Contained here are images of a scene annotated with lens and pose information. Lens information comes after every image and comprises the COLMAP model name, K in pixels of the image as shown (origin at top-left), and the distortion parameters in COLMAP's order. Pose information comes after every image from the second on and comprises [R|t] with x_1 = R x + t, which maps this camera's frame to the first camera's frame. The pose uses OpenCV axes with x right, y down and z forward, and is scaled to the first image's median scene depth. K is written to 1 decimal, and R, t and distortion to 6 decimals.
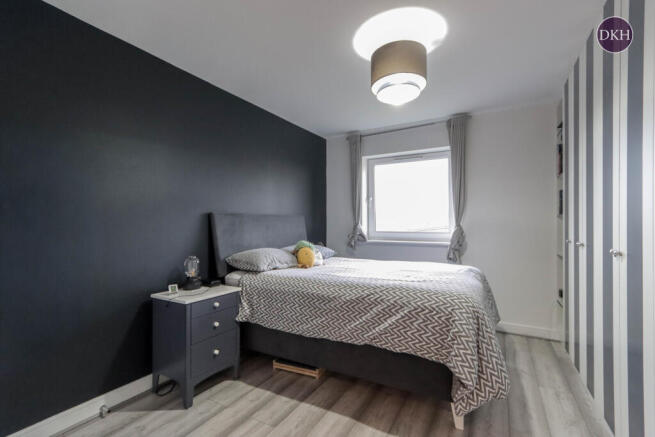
lens RADIAL K [[302.5, 0, 325.1], [0, 302.5, 223.0], [0, 0, 1]] dist [-0.000309, 0.000177]
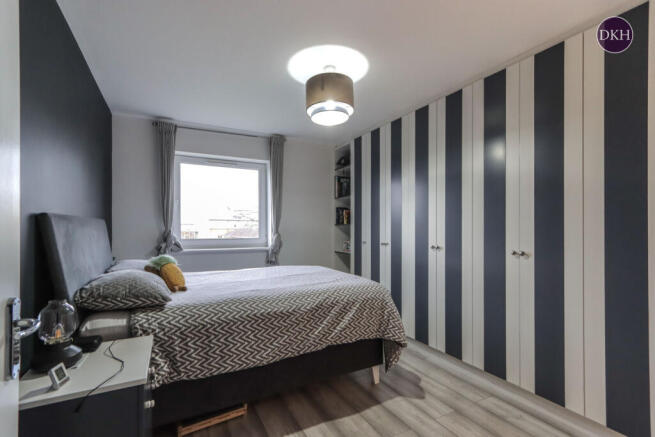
lens RADIAL K [[302.5, 0, 325.0], [0, 302.5, 221.7], [0, 0, 1]] dist [-0.000309, 0.000177]
pose [[0.530697, 0.019115, 0.847346, -0.561295], [-0.006014, 0.999805, -0.018787, -0.013913], [-0.847540, 0.004874, 0.530709, 0.312002]]
